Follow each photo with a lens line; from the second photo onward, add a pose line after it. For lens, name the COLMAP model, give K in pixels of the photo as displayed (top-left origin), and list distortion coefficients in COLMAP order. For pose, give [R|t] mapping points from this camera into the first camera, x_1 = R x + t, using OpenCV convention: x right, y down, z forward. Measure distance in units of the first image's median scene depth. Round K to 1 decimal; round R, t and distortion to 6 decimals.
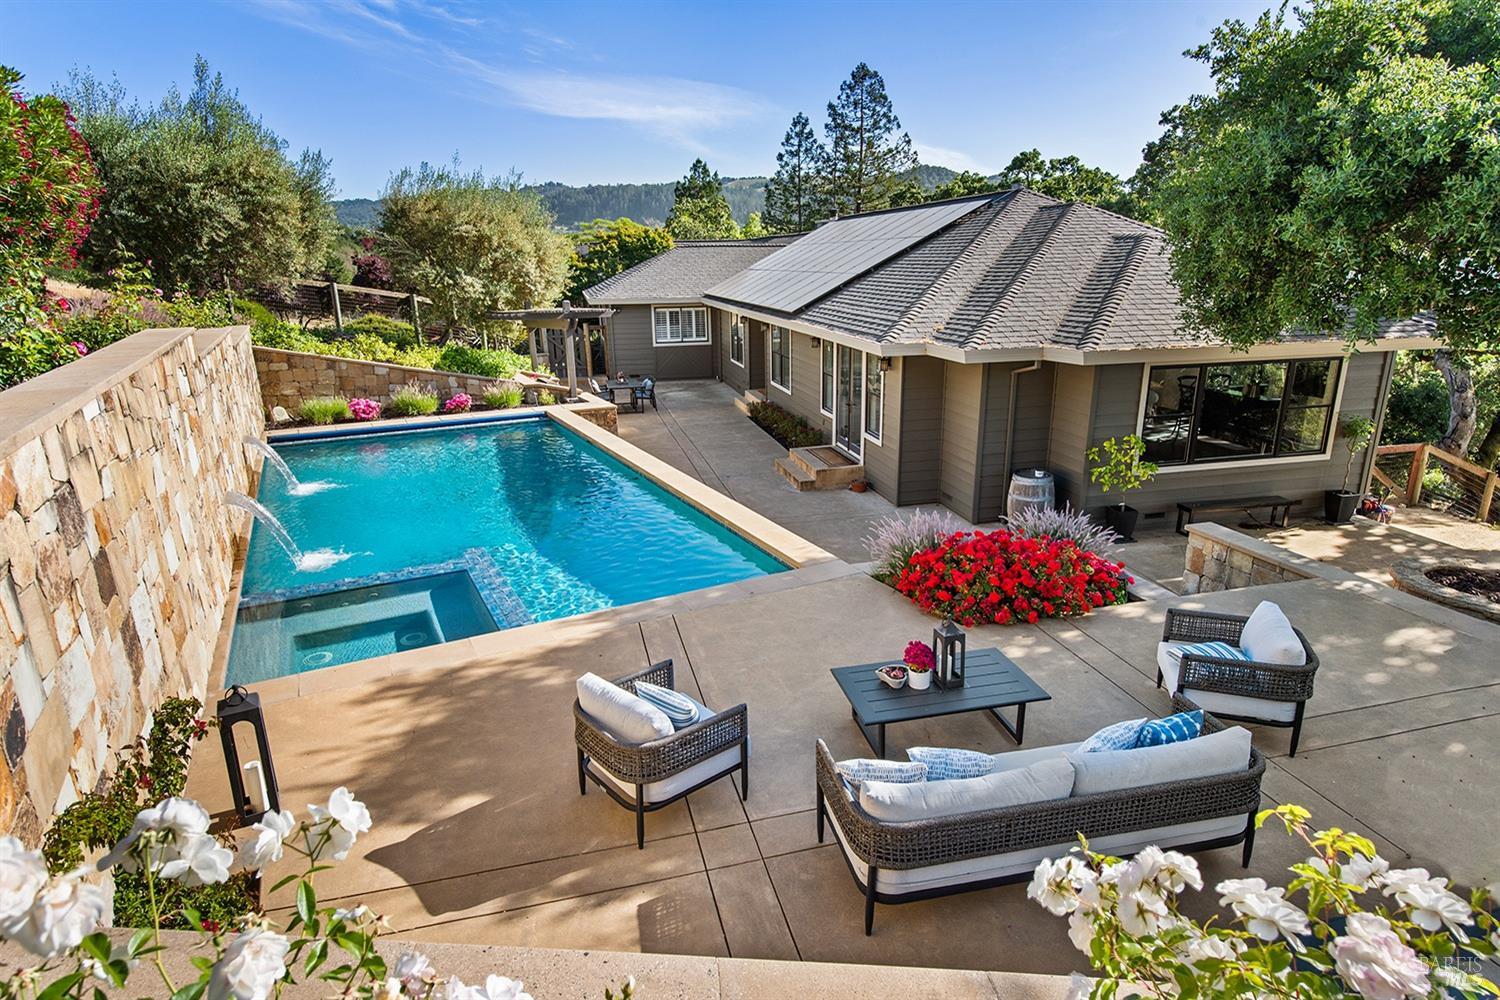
lens RADIAL K [[834.1, 0, 781.7], [0, 834.1, 500.1], [0, 0, 1]] dist [-0.002465, -0.008799]
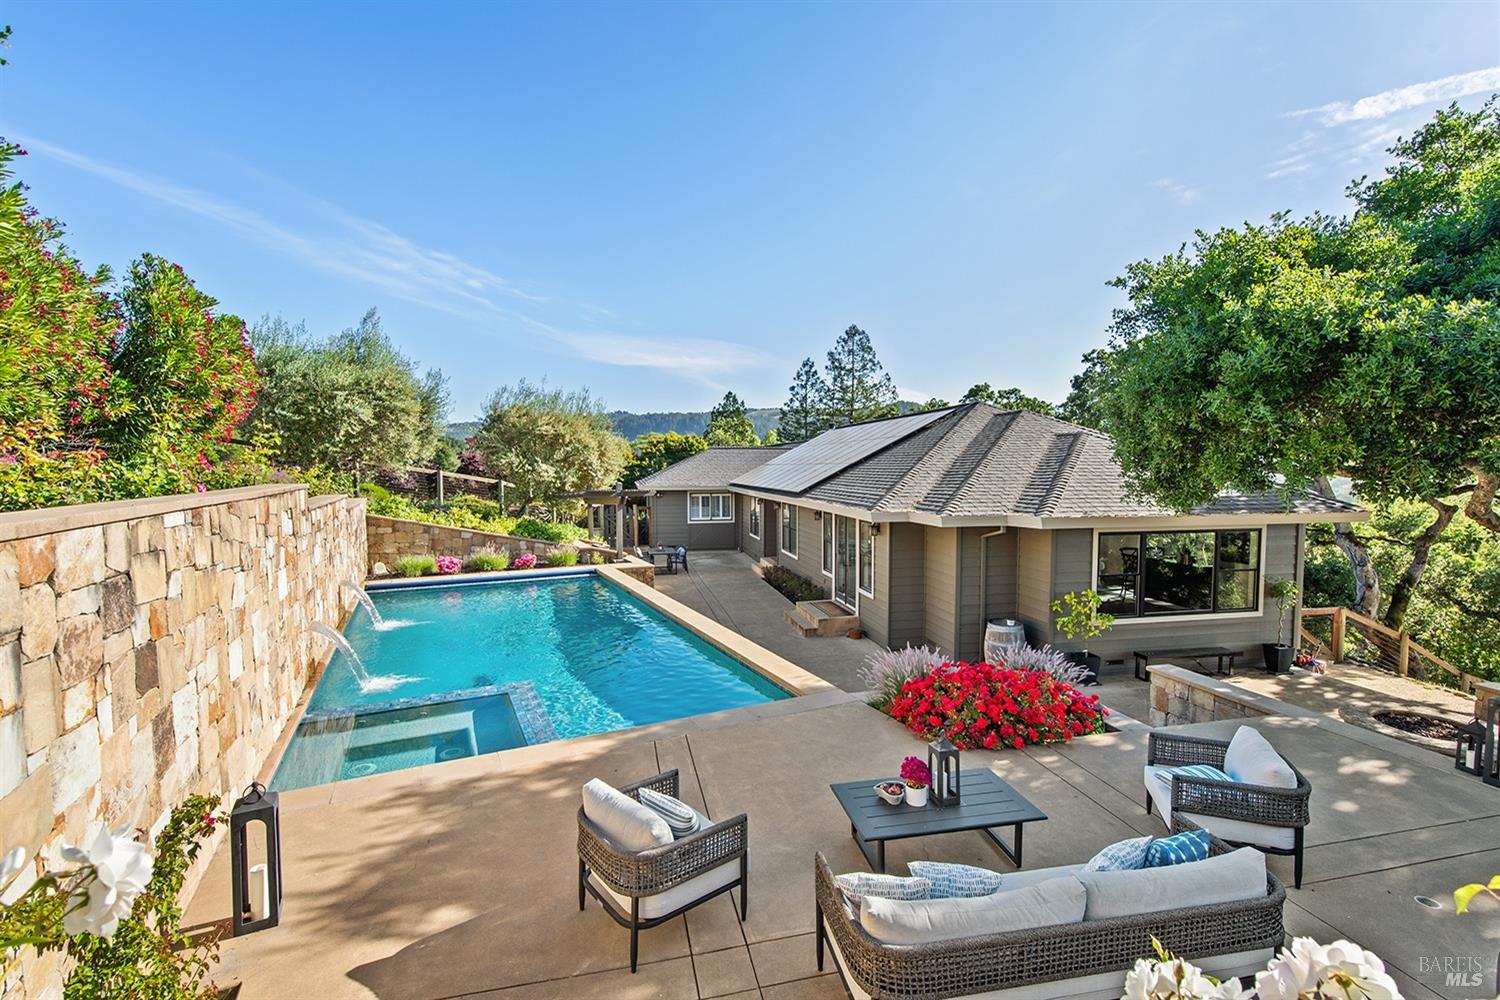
lens RADIAL K [[669.1, 0, 770.6], [0, 669.1, 497.8], [0, 0, 1]] dist [-0.000145, -0.002246]
pose [[0.999450, 0.005554, -0.032701, 0.004384], [-0.013073, 0.972043, -0.234440, 0.023588], [0.030485, 0.234738, 0.971580, 0.045972]]
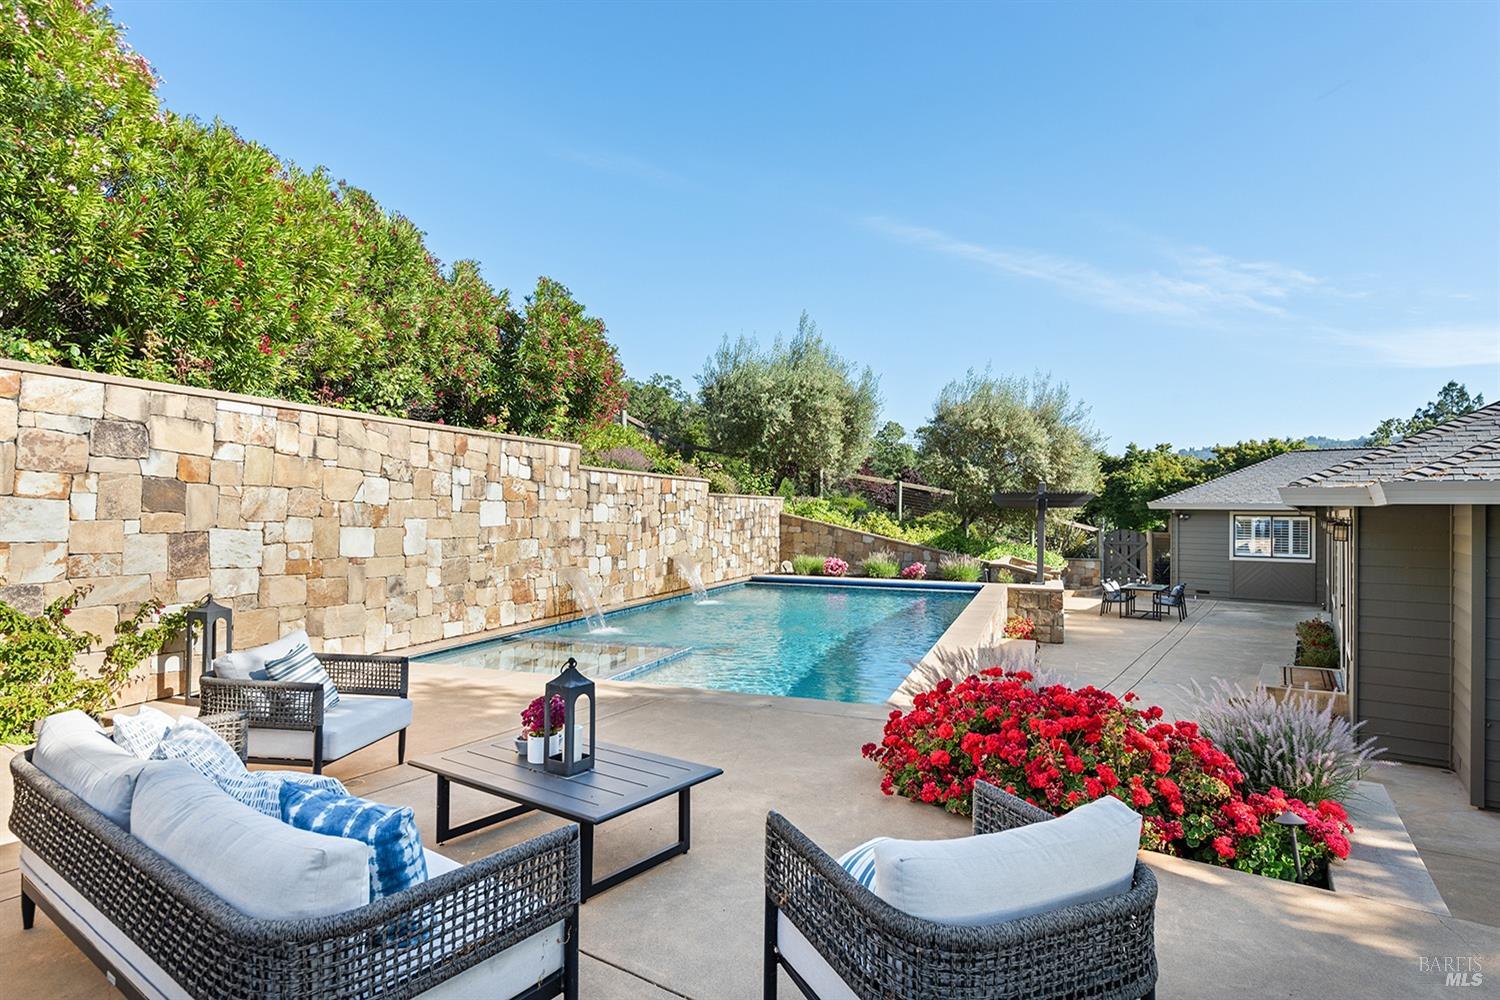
lens RADIAL K [[782.2, 0, 750.0], [0, 782.2, 500.0], [0, 0, 1]] dist [0.000067, 0.000136]
pose [[0.641482, 0.003086, -0.767132, 0.311014], [-0.226734, 0.956080, -0.185750, 0.036934], [0.732866, 0.293090, 0.614008, 0.280261]]
